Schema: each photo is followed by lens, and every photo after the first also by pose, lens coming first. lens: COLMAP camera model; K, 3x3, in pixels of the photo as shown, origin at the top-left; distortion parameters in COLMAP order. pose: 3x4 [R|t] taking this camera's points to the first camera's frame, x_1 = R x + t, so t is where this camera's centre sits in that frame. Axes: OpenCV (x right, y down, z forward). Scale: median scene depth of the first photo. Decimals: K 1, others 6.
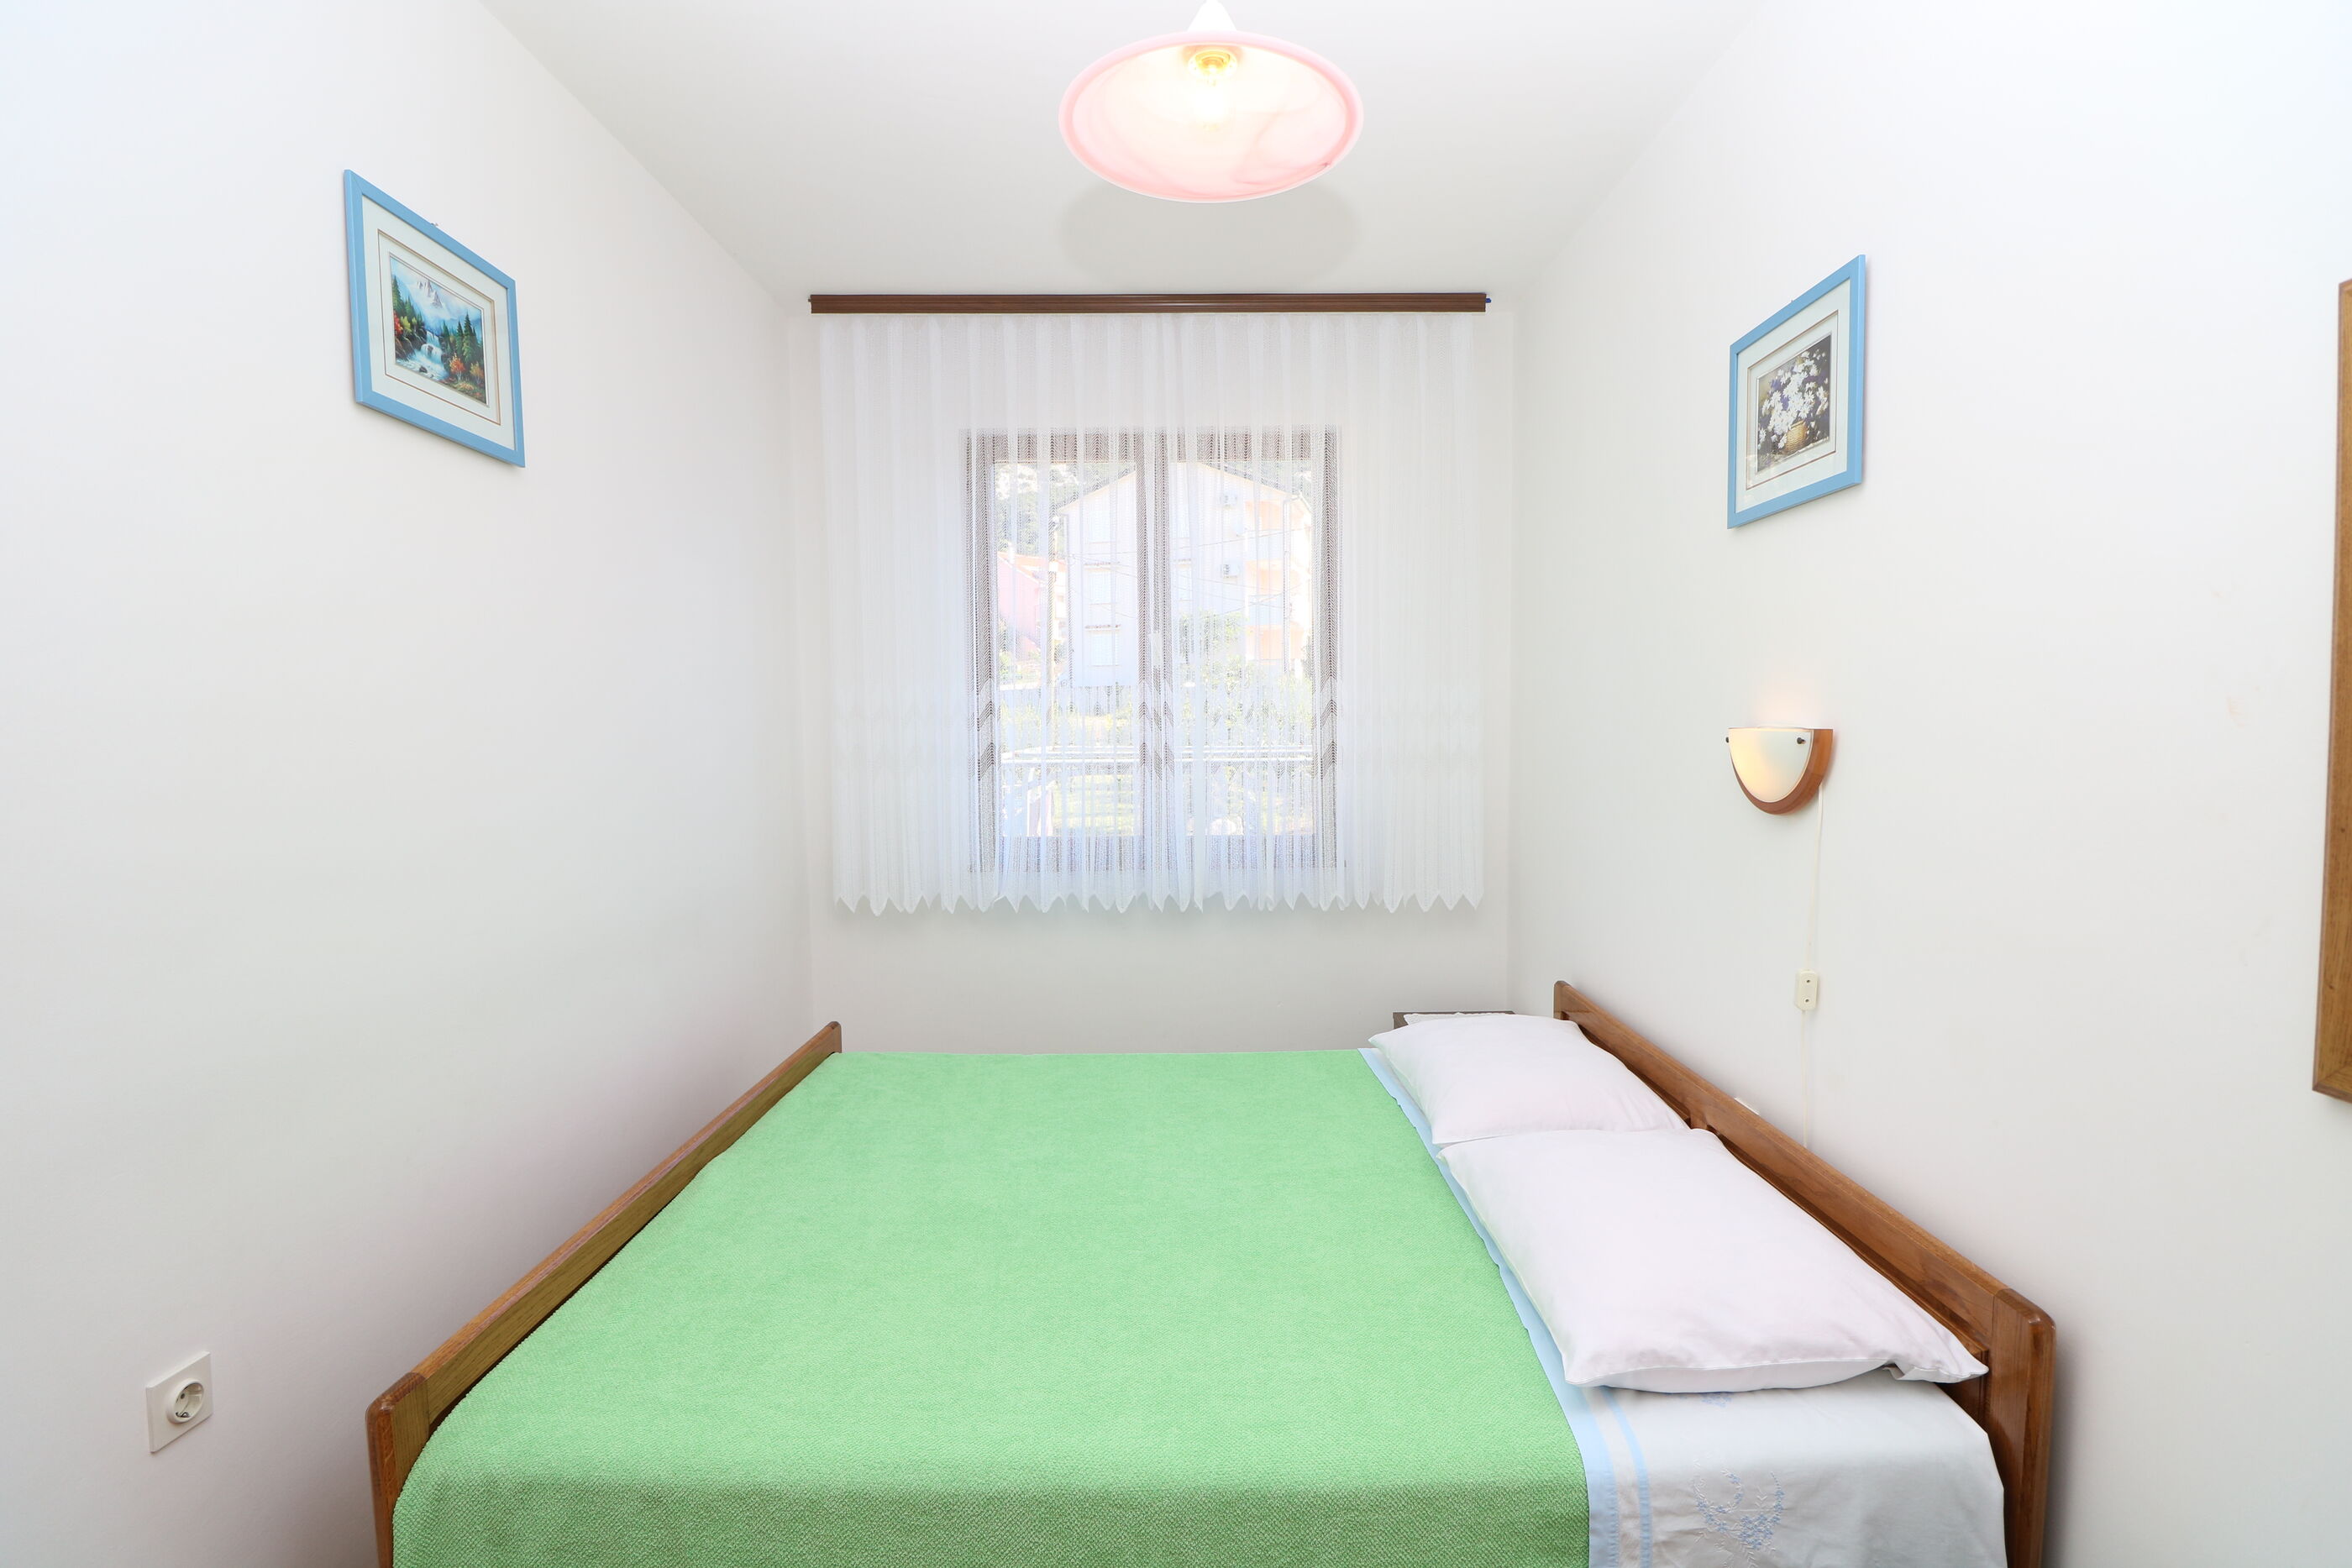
lens RADIAL K [[1090.6, 0, 1181.9], [0, 1090.6, 788.3], [0, 0, 1]] dist [-0.005988, -0.008947]
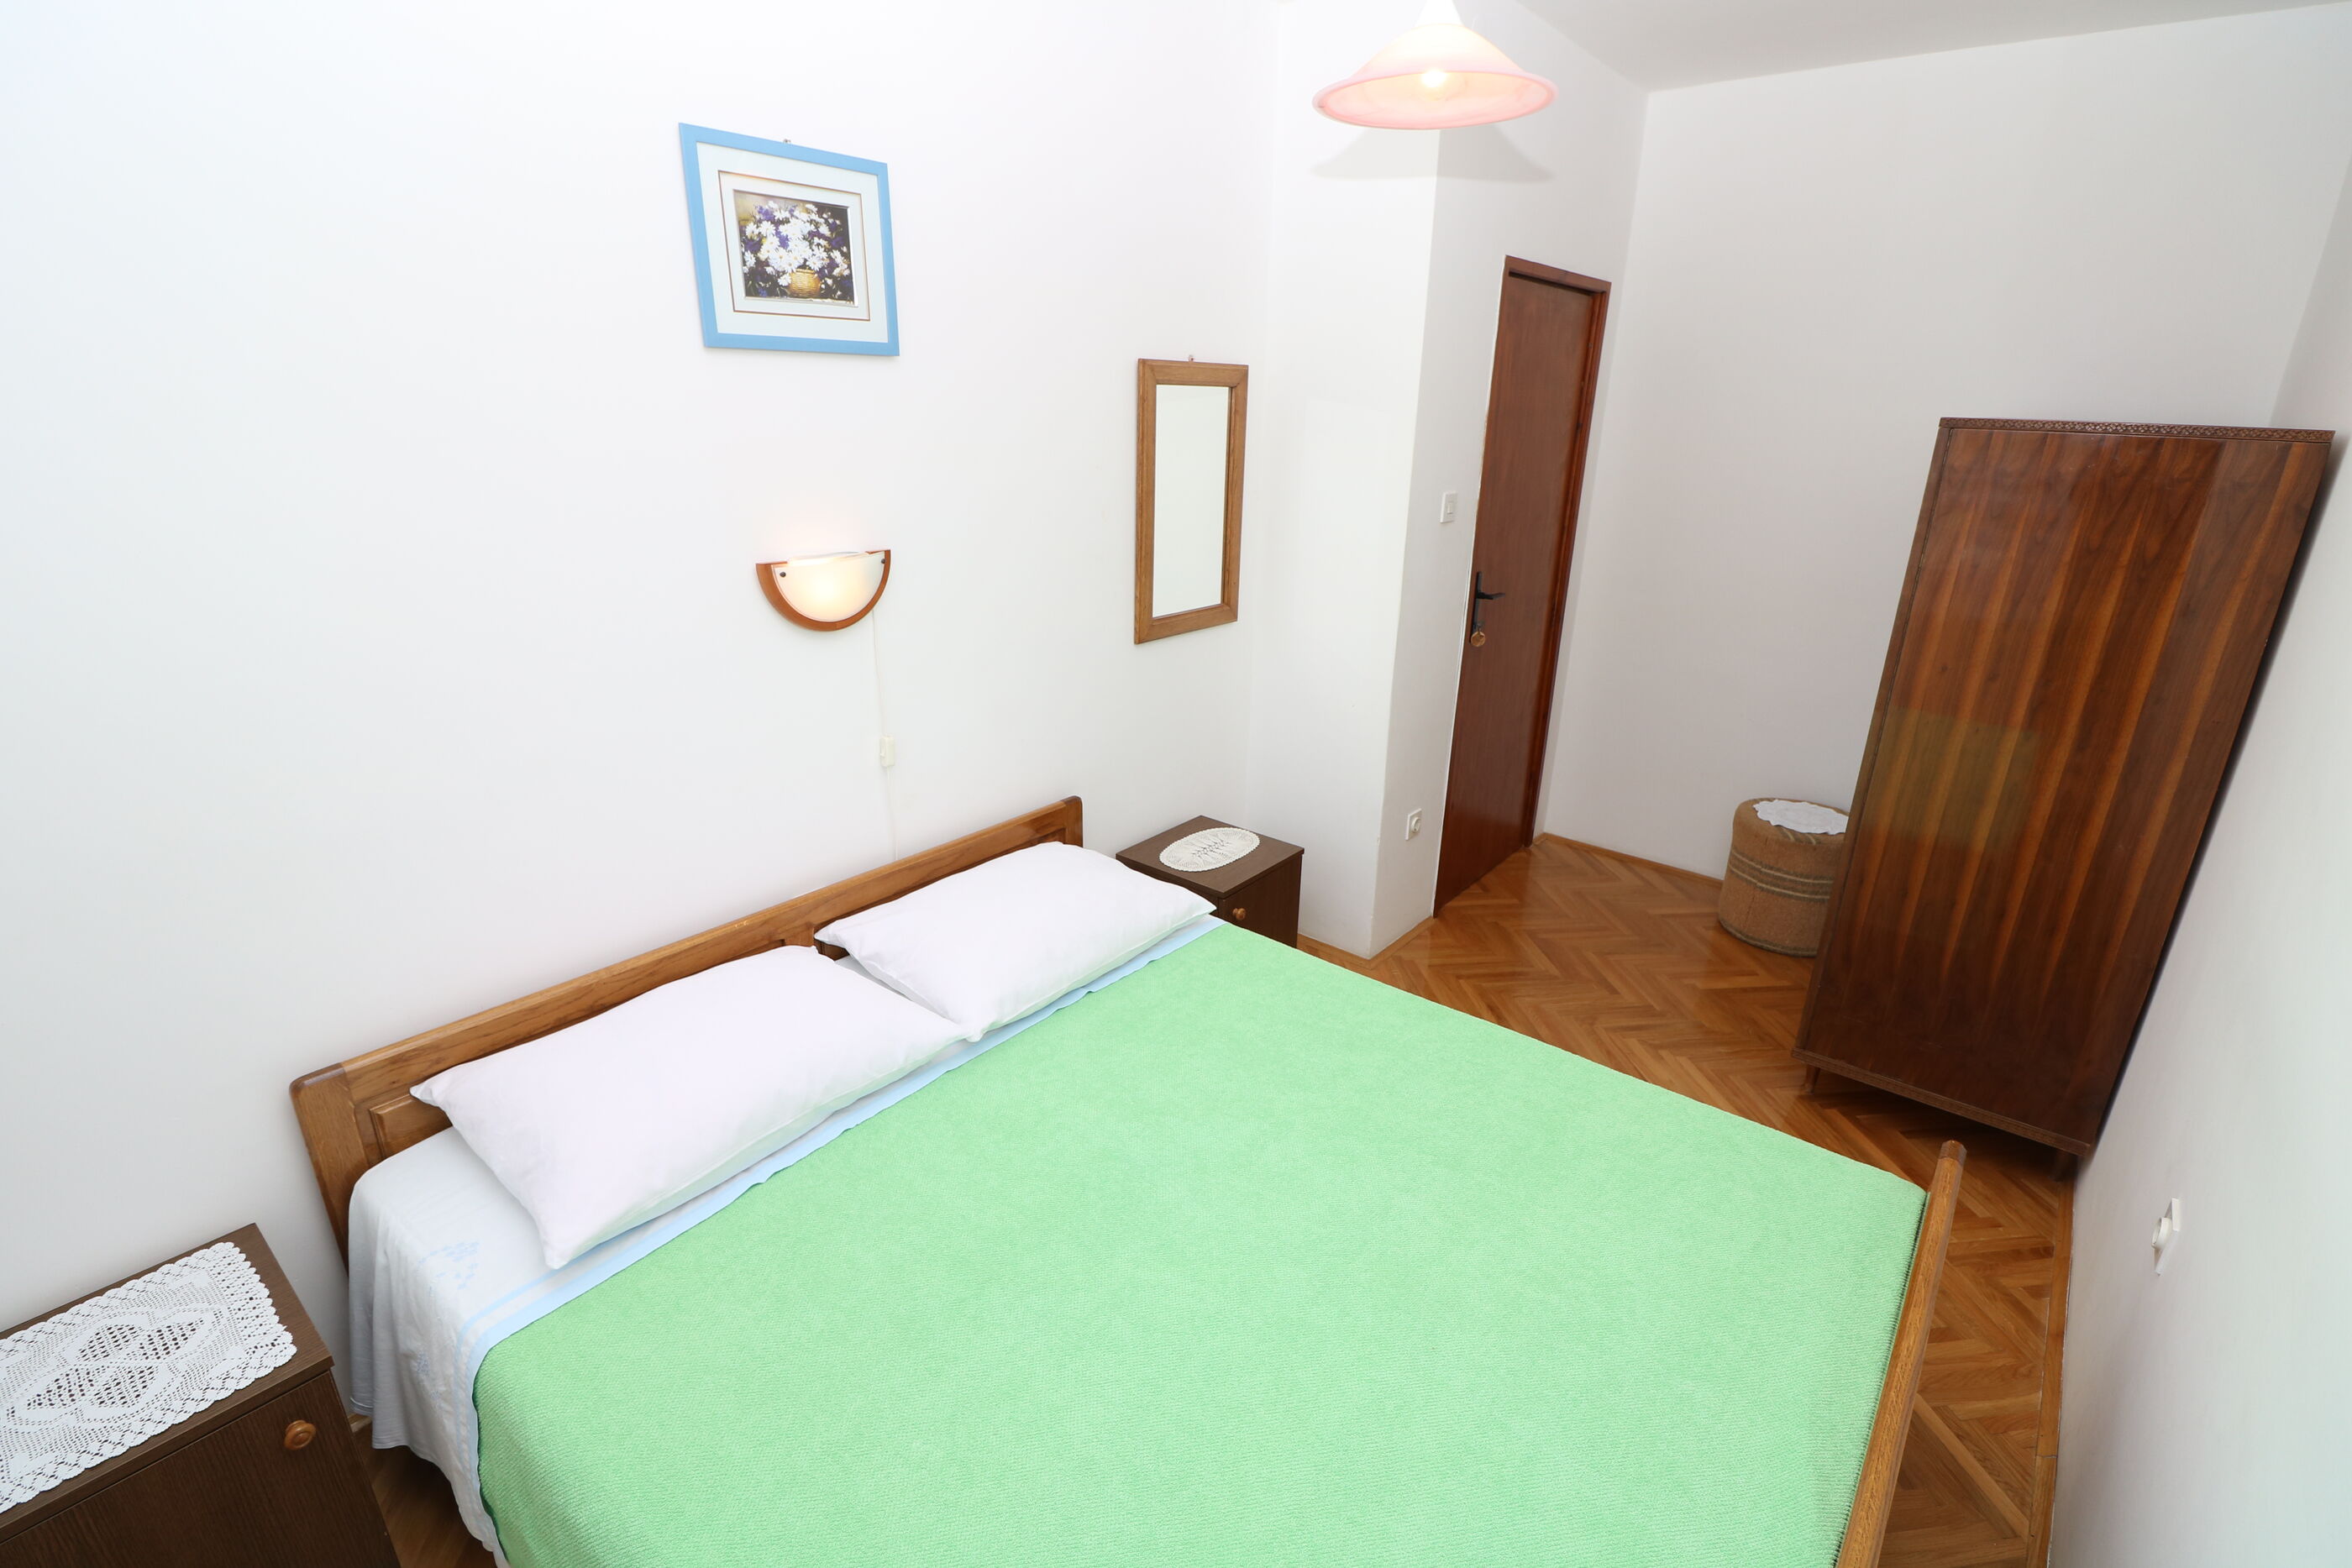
lens RADIAL K [[1090.6, 0, 1179.0], [0, 1090.6, 791.0], [0, 0, 1]] dist [-0.005988, -0.008947]
pose [[-0.776400, -0.222243, 0.589755, -0.489898], [0.026968, 0.923190, 0.383397, -0.267041], [-0.629663, 0.313574, -0.710771, 1.733317]]
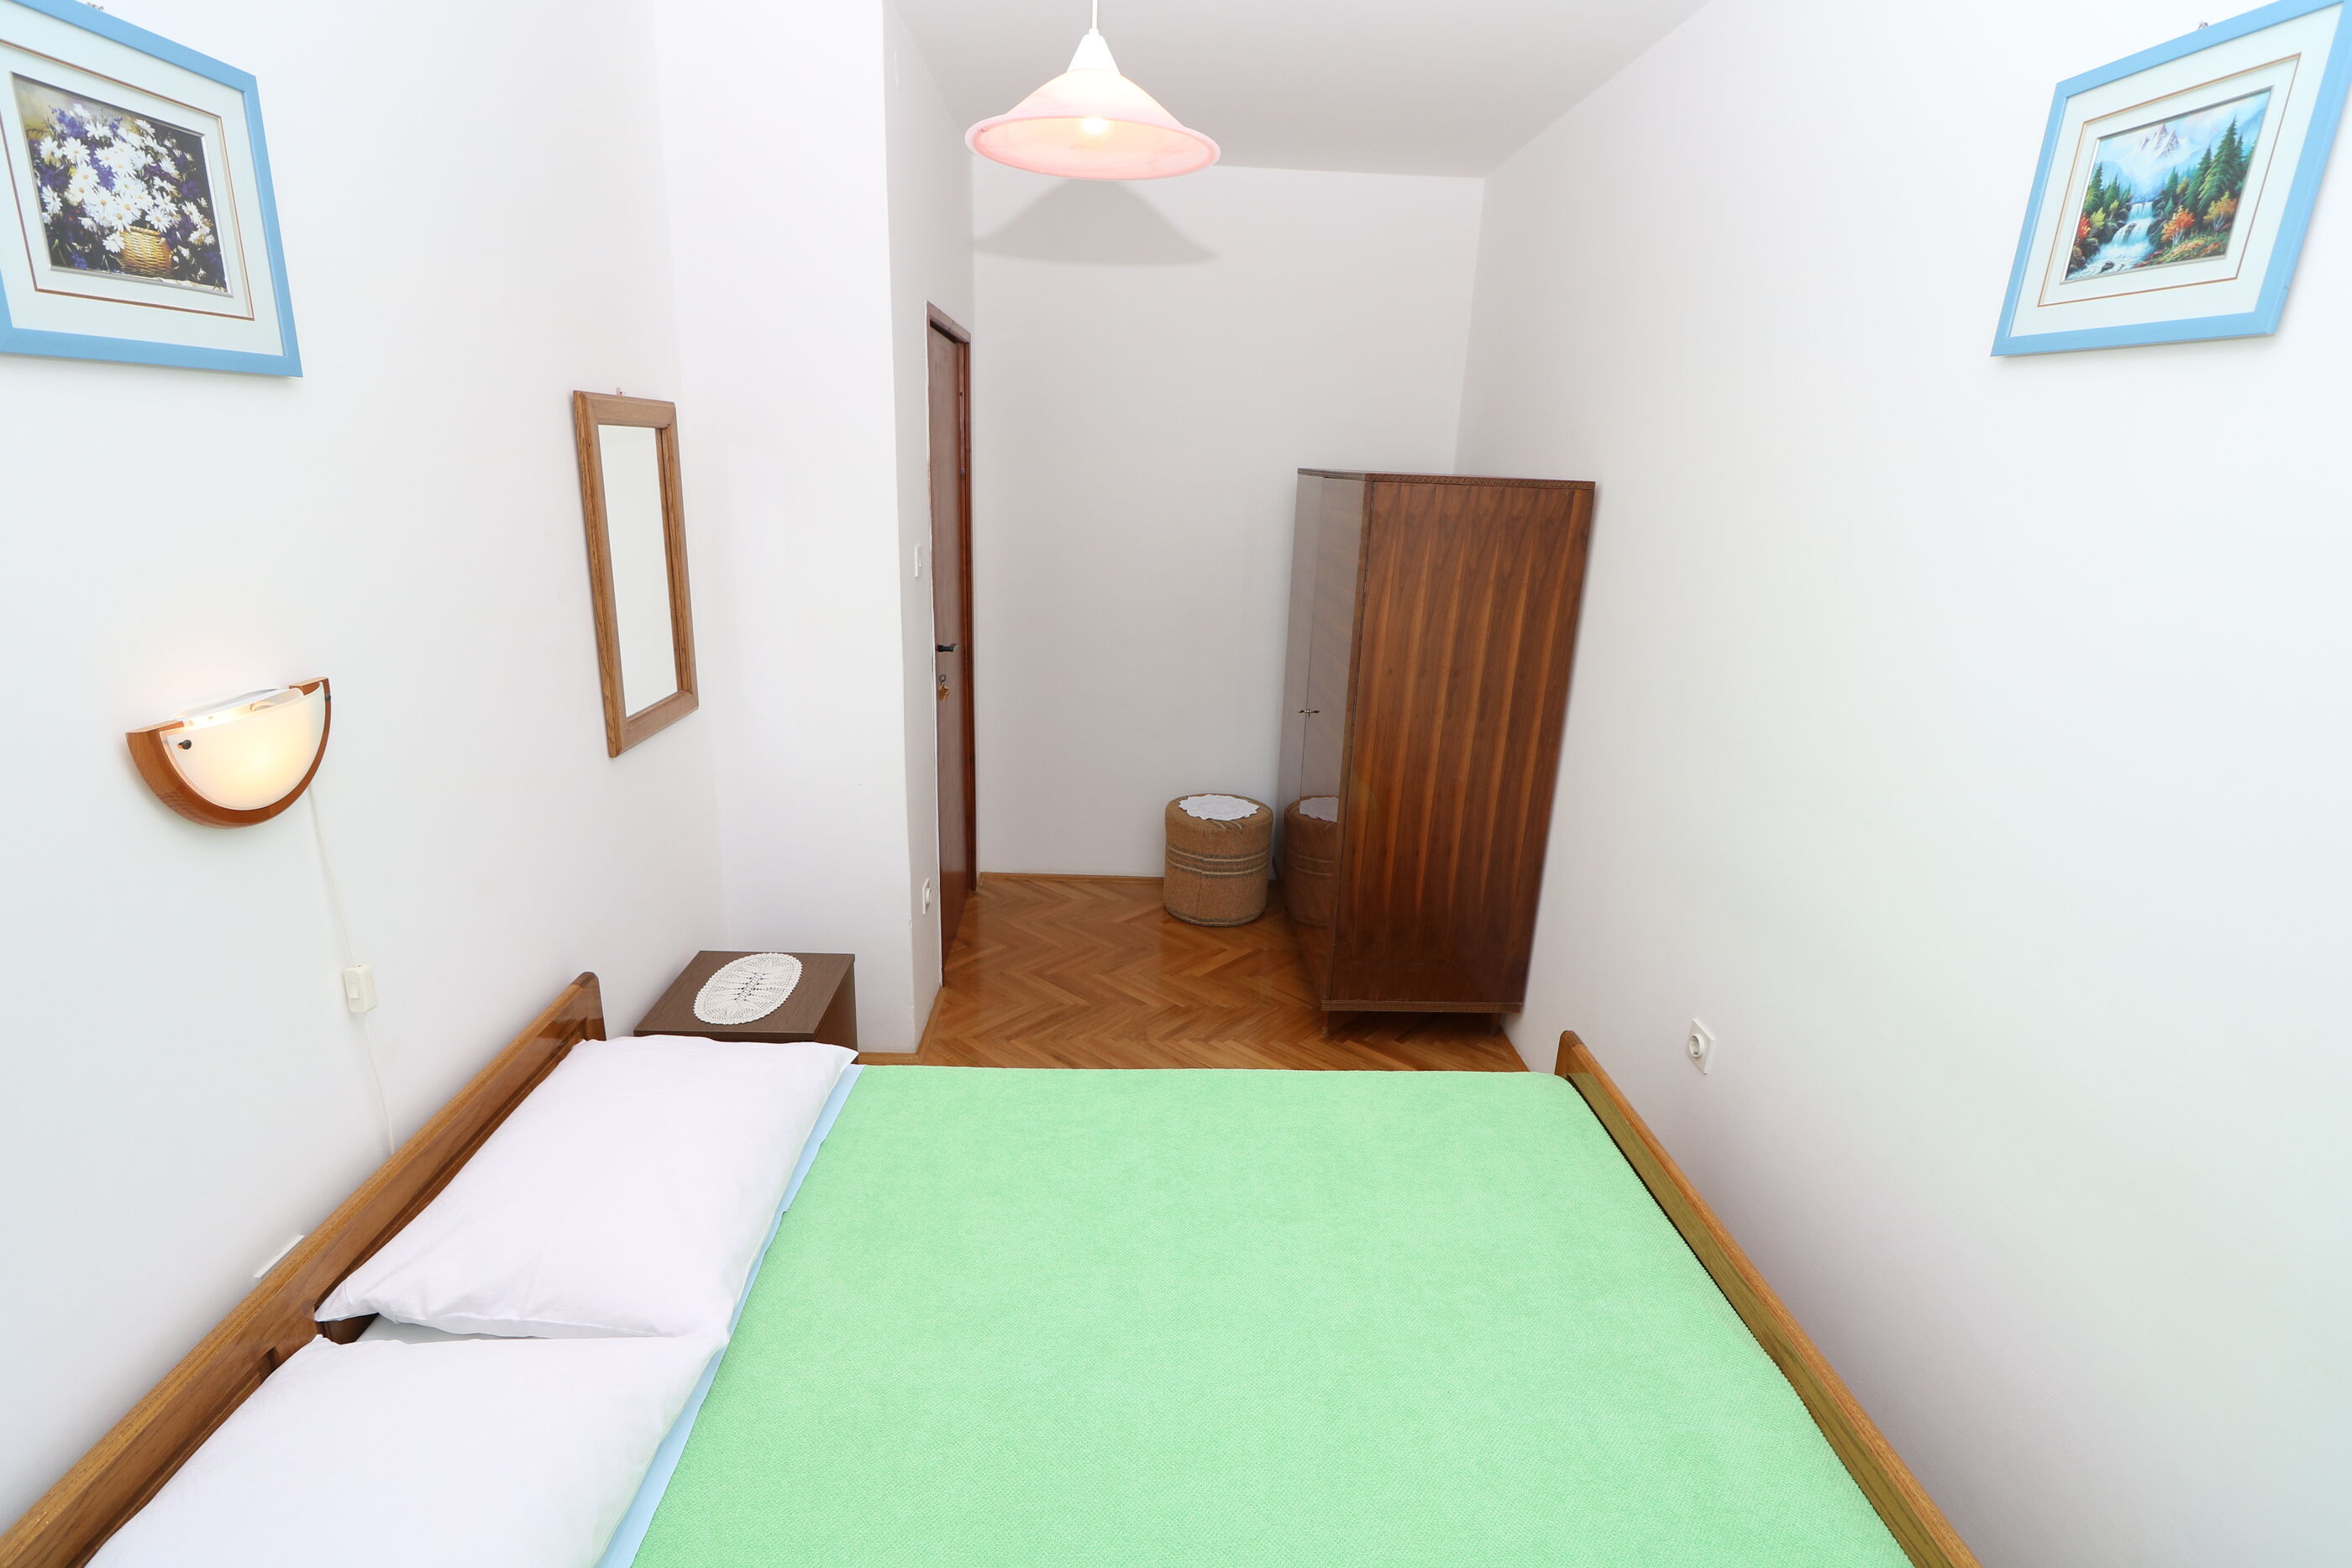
lens RADIAL K [[1090.6, 0, 1185.6], [0, 1090.6, 789.1], [0, 0, 1]] dist [-0.005988, -0.008947]
pose [[-0.997925, -0.015815, -0.062422, -0.007132], [-0.036777, 0.935700, 0.350873, -0.276611], [0.052859, 0.352441, -0.934340, 1.764302]]
